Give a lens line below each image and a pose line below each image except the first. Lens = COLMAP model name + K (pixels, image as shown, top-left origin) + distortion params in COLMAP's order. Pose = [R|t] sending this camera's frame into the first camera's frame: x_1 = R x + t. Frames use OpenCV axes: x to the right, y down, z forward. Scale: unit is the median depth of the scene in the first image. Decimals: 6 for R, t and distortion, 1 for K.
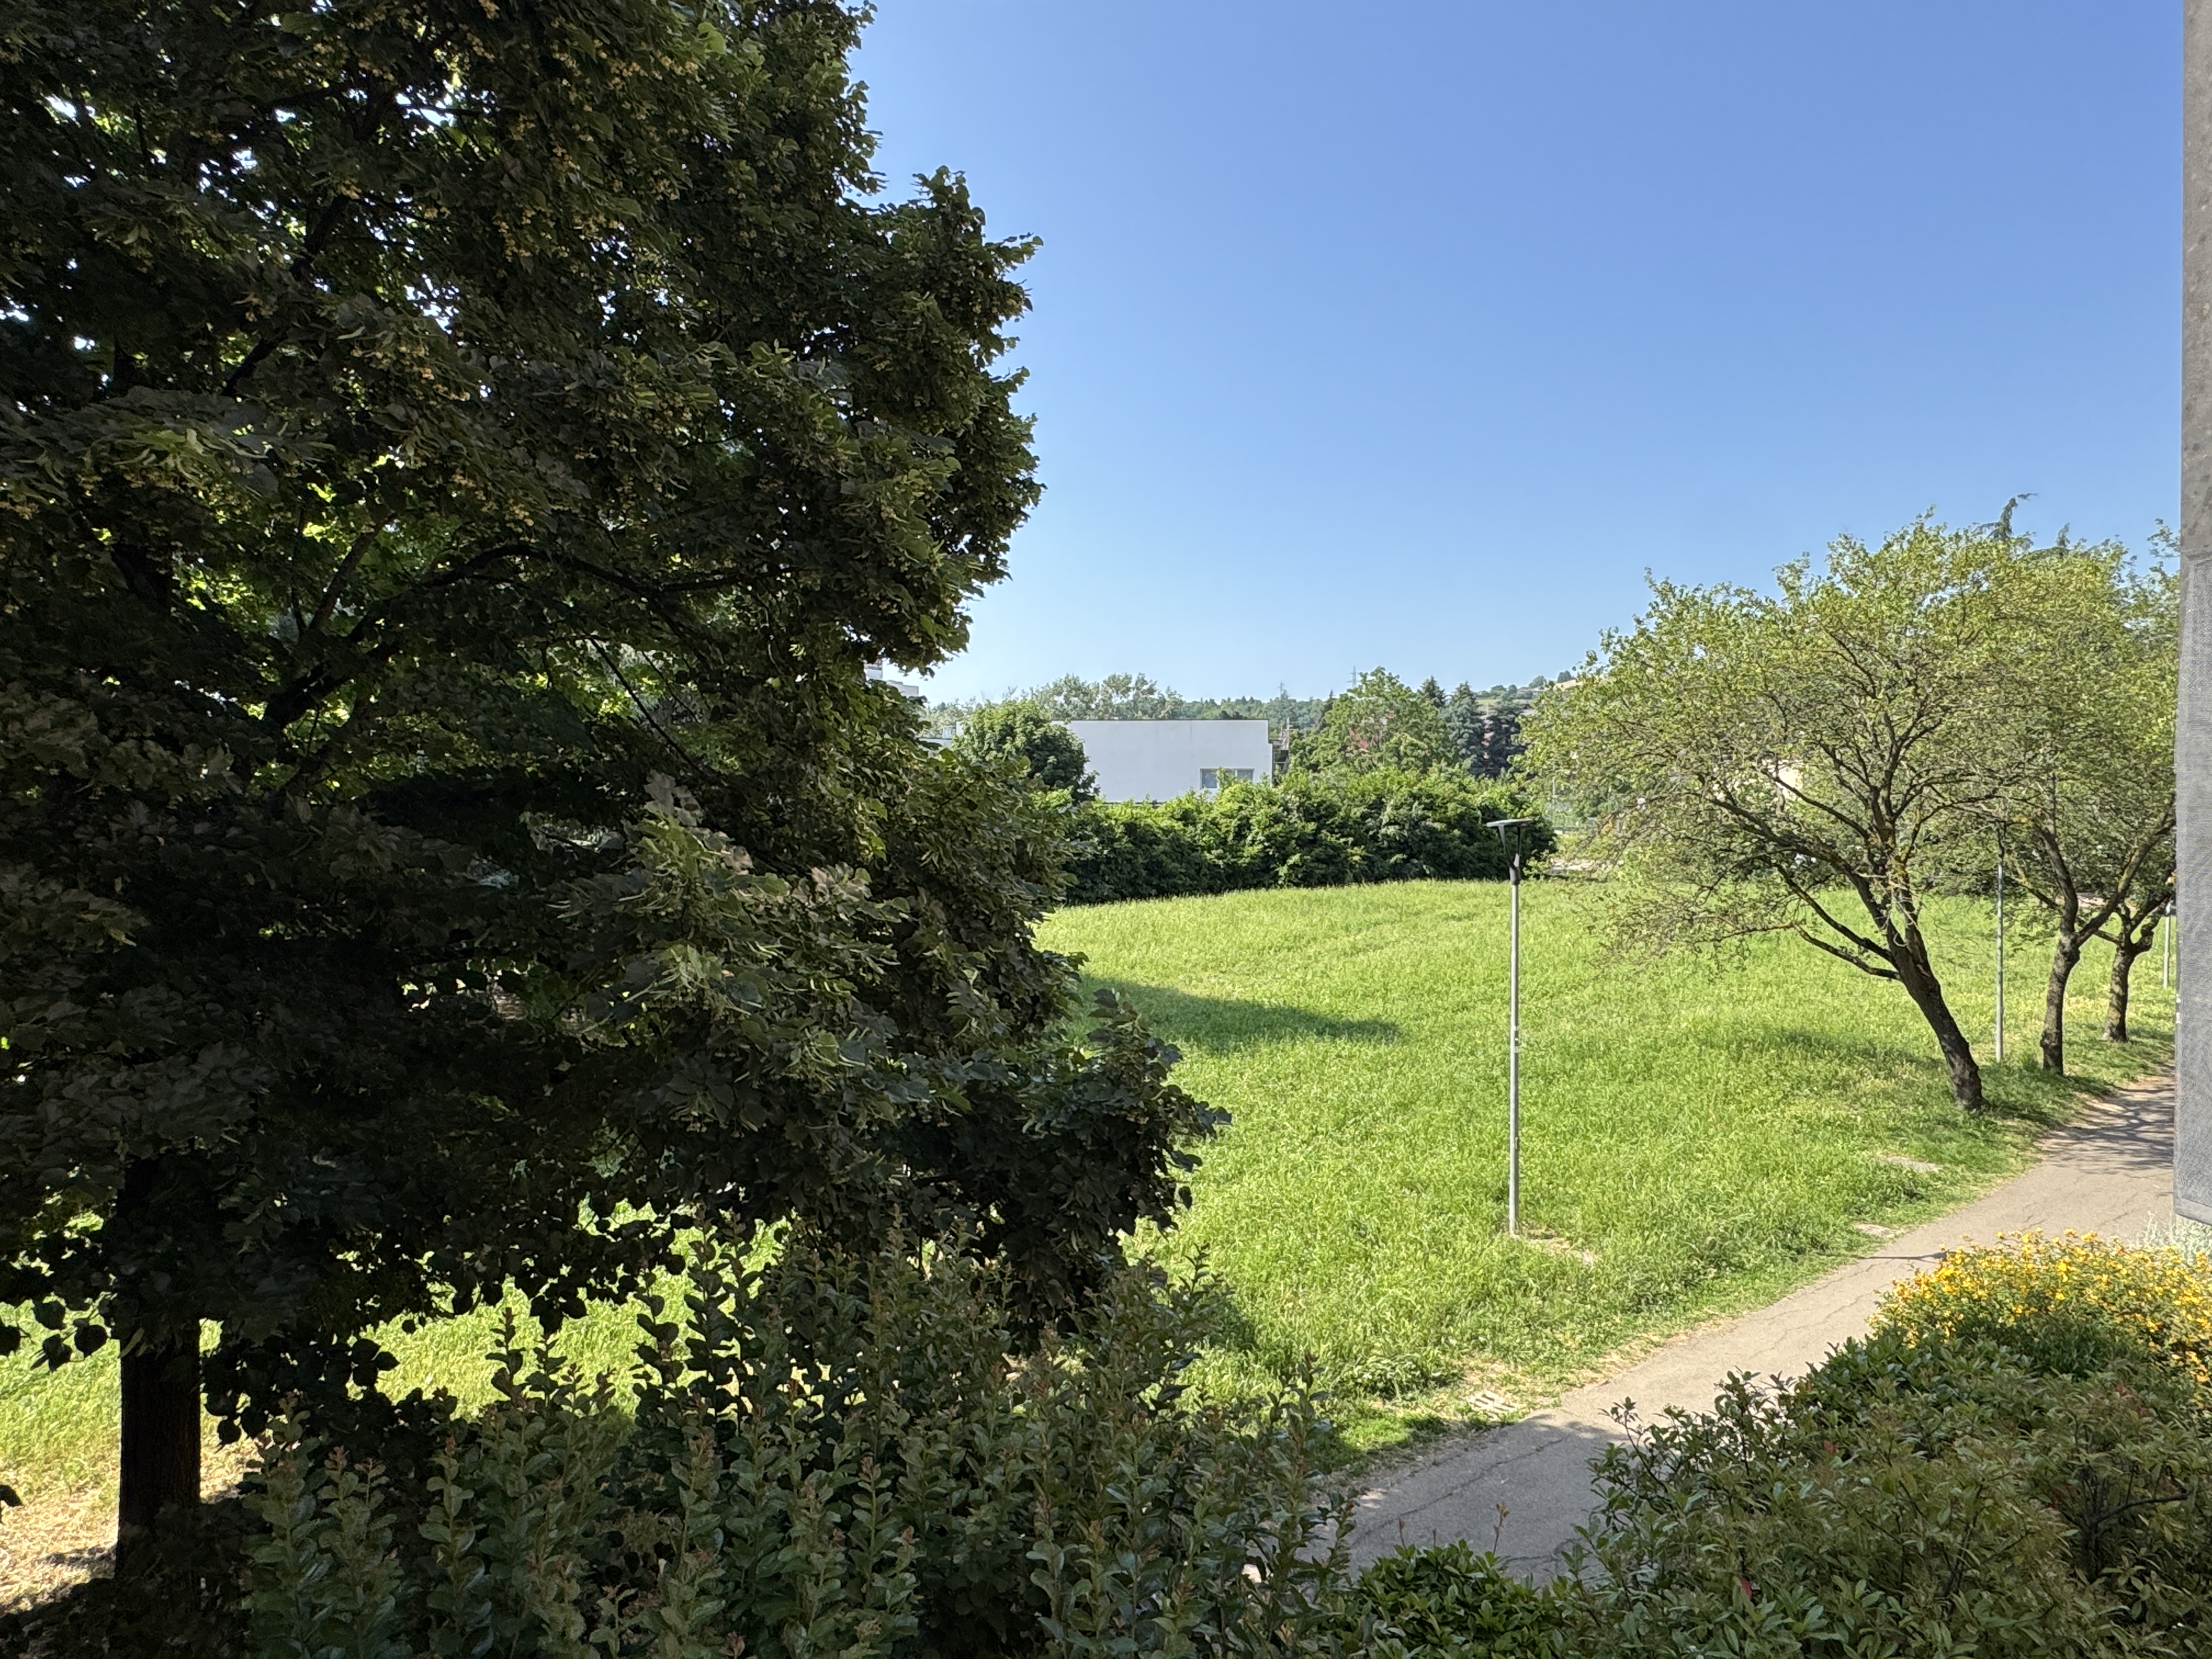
lens RADIAL K [[1321.3, 0, 1107.4], [0, 1321.3, 792.1], [0, 0, 1]] dist [0.002267, 0.000015]
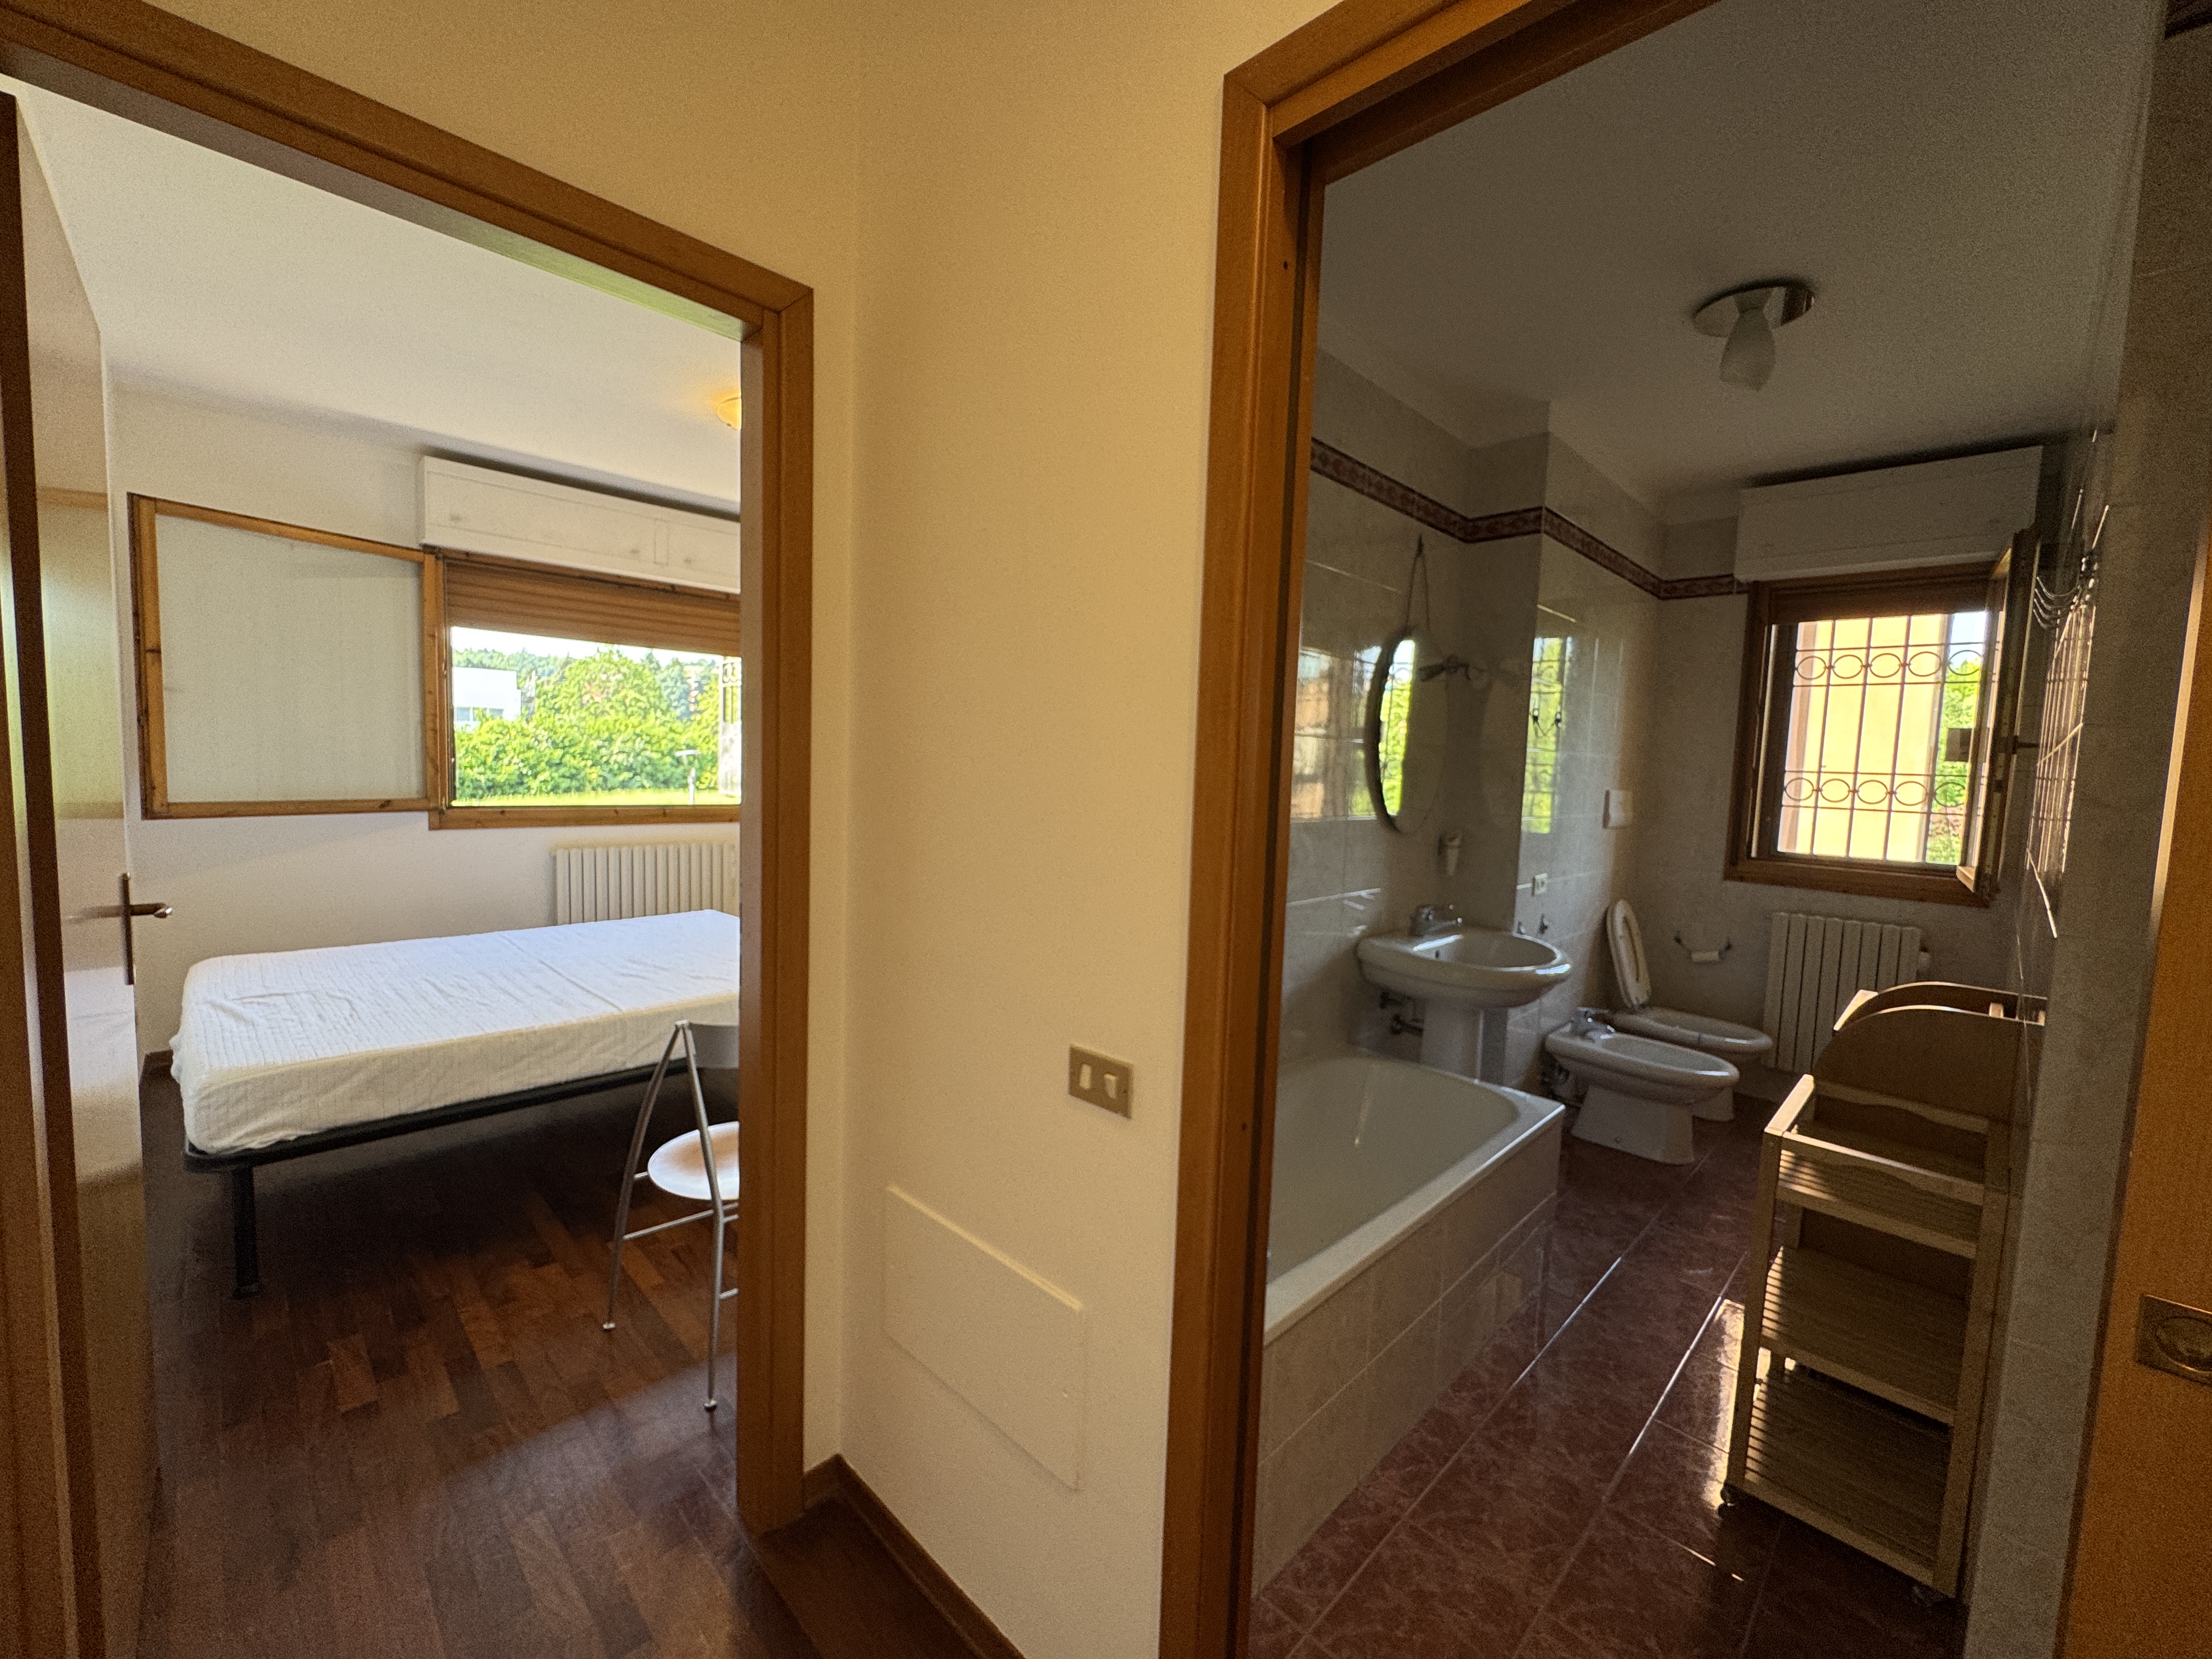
lens RADIAL K [[899.7, 0, 1106.0], [0, 899.7, 829.5], [0, 0, 1]] dist [-0.002636, 0.004491]
pose [[0.760444, -0.026980, 0.648843, -0.027587], [-0.040387, 0.995238, 0.088716, -0.002009], [-0.648147, -0.093668, 0.755733, -0.123796]]
